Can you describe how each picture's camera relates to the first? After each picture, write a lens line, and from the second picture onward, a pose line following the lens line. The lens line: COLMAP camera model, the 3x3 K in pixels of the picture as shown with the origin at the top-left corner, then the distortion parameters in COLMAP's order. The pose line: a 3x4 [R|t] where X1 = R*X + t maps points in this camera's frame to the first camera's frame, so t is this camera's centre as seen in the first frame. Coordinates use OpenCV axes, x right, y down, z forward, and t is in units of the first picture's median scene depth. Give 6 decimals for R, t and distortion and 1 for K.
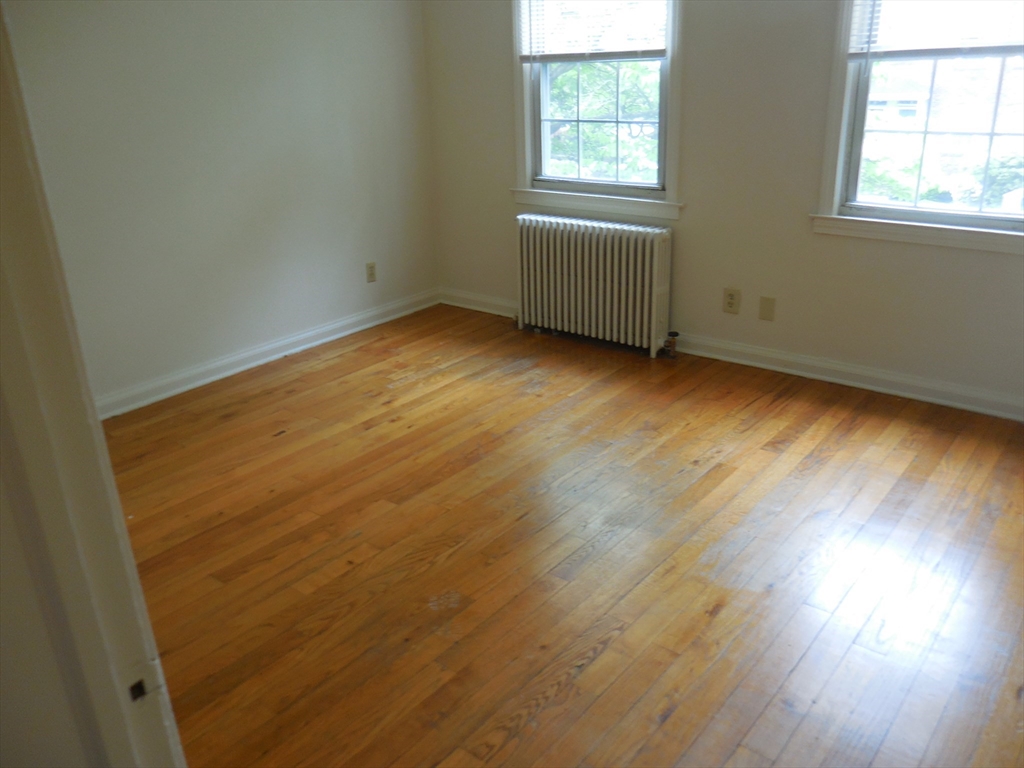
lens RADIAL K [[843.6, 0, 512.0], [0, 843.6, 384.0], [0, 0, 1]] dist [-0.020657, 0.000769]
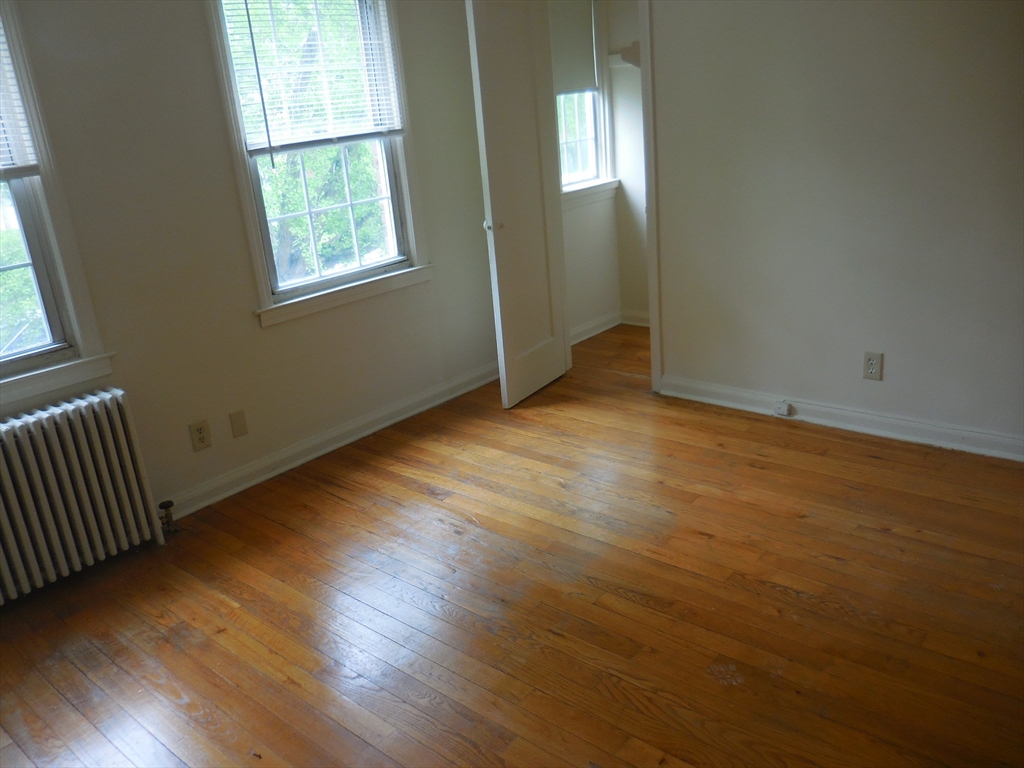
lens RADIAL K [[843.6, 0, 512.0], [0, 843.6, 384.0], [0, 0, 1]] dist [-0.020657, 0.000769]
pose [[0.040138, -0.293672, 0.955063, -0.587845], [0.438999, 0.863822, 0.247167, -0.238763], [-0.897591, 0.409351, 0.163594, 0.606195]]
